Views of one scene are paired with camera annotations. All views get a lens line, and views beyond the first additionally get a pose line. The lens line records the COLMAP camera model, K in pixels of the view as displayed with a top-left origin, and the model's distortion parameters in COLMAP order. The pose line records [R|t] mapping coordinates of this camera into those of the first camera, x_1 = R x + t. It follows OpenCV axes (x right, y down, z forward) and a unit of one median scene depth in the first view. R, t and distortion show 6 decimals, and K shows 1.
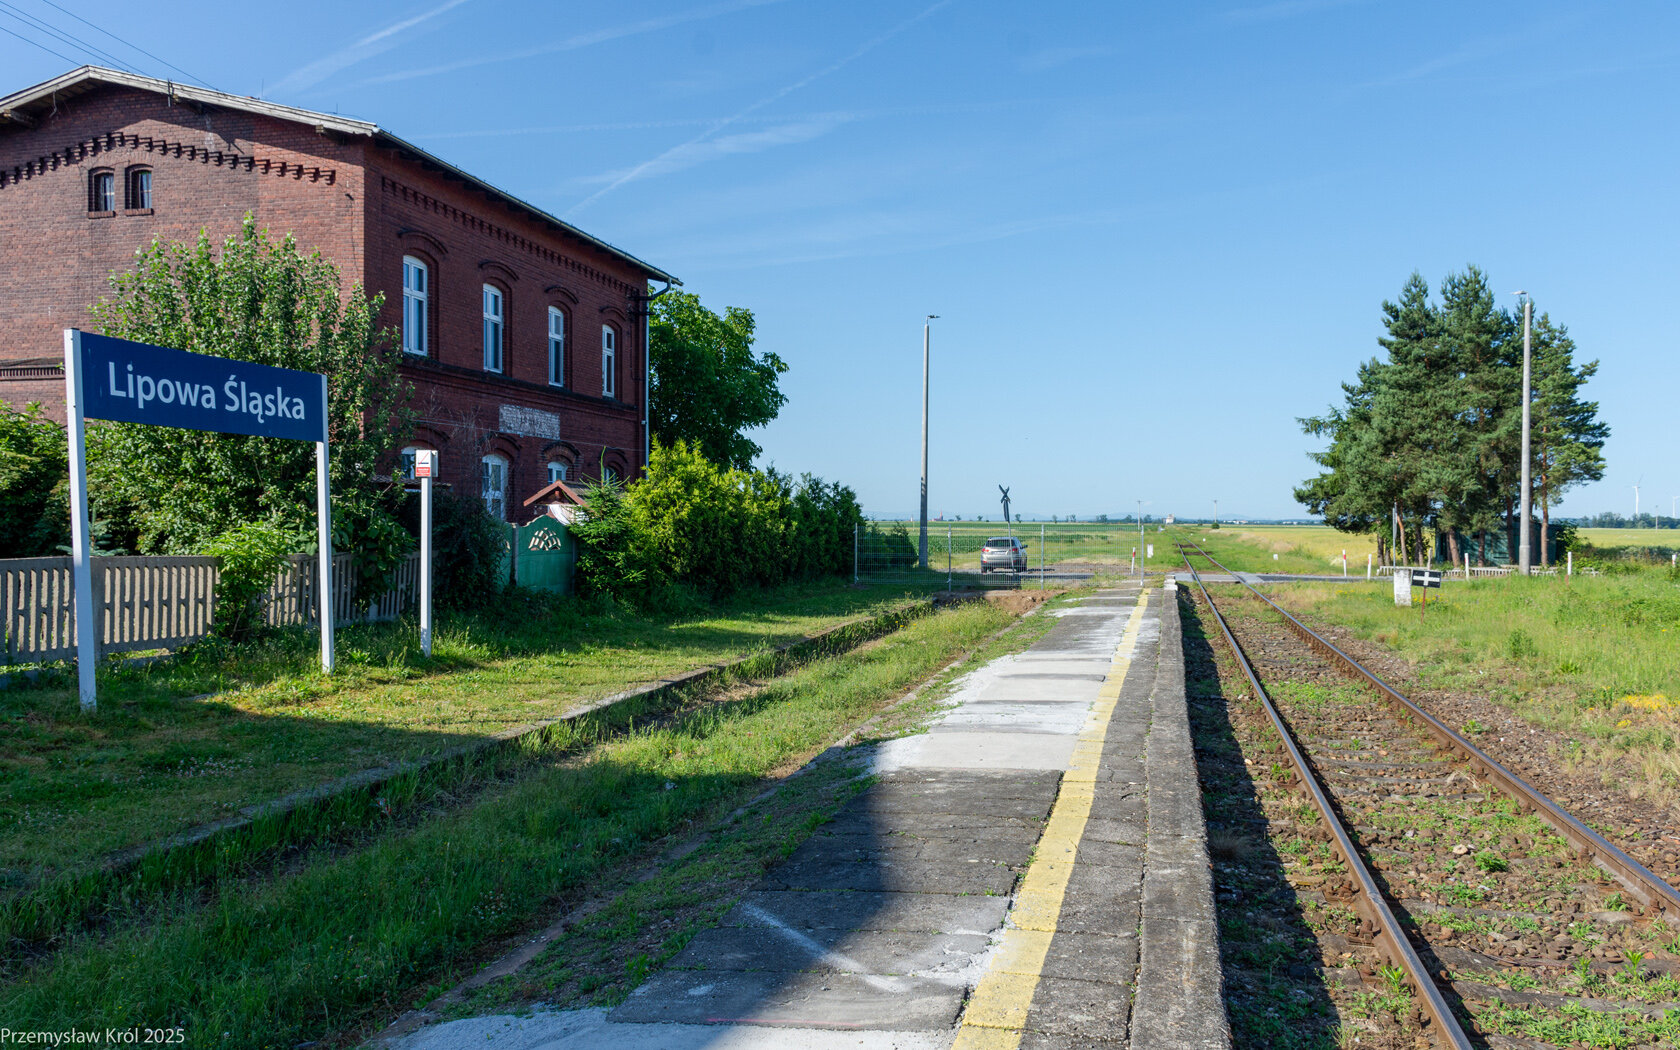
lens RADIAL K [[1294.3, 0, 872.4], [0, 1294.3, 538.9], [0, 0, 1]] dist [-0.006881, -0.001937]
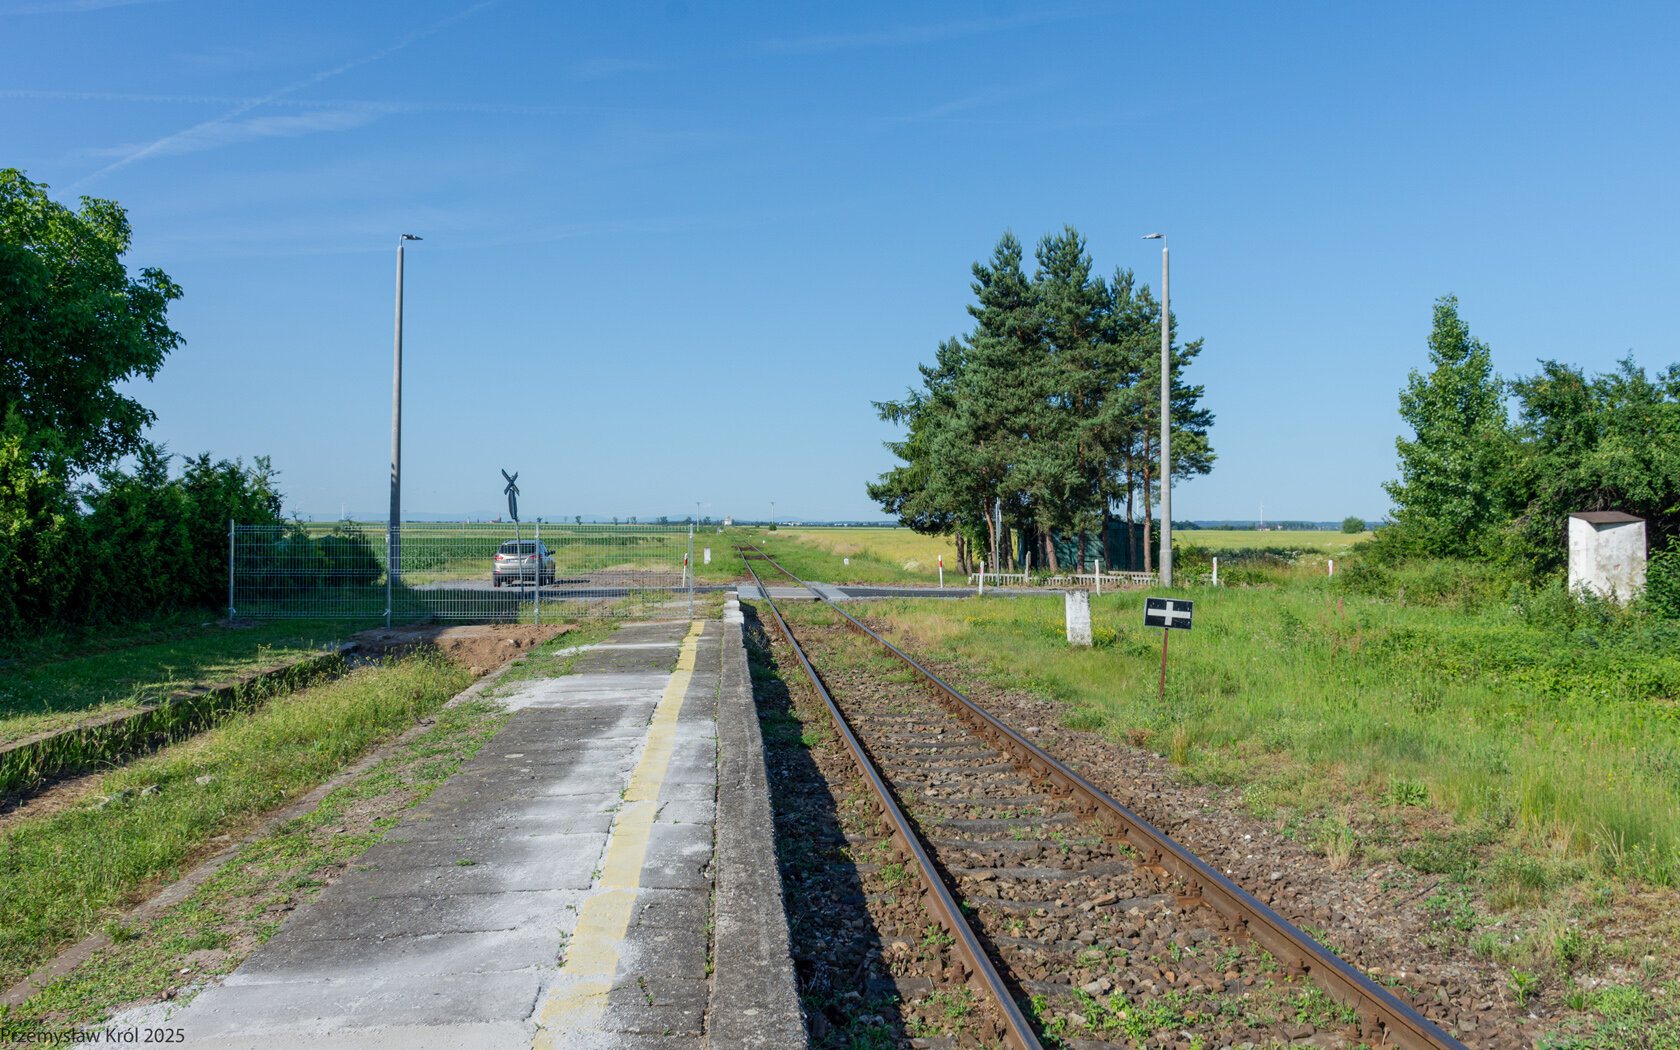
lens RADIAL K [[1296.6, 0, 775.8], [0, 1296.6, 482.8], [0, 0, 1]] dist [-0.003447, -0.000051]
pose [[0.965731, 0.008282, 0.259411, 0.049551], [0.003372, 0.999006, -0.044448, -0.001075], [-0.259521, 0.043800, 0.964744, 0.220867]]
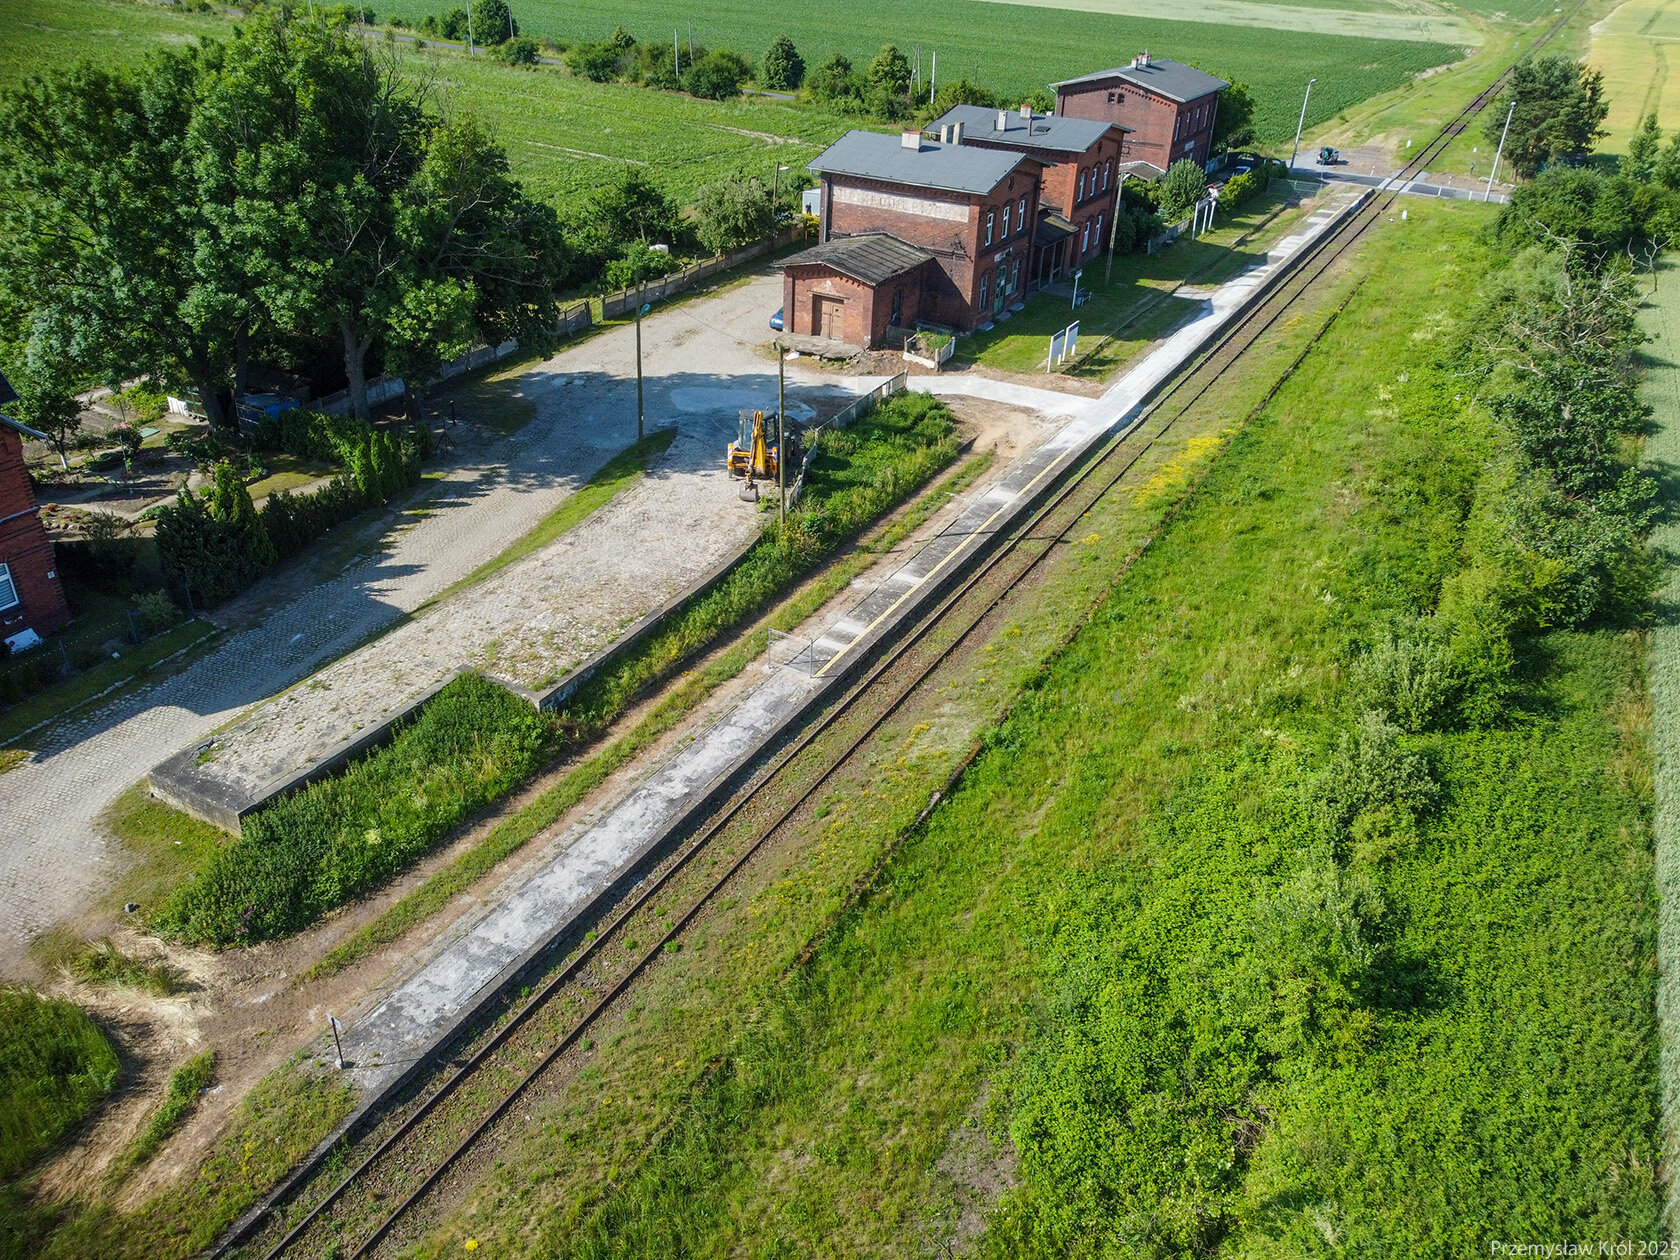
lens RADIAL K [[1271.5, 0, 840.0], [0, 1271.5, 630.0], [0, 0, 1]] dist [0.013254, 0.006889]
pose [[0.957425, 0.173410, -0.230793, -0.082257], [-0.037570, 0.867524, 0.495974, -0.425228], [0.286225, -0.466187, 0.837105, -1.970428]]
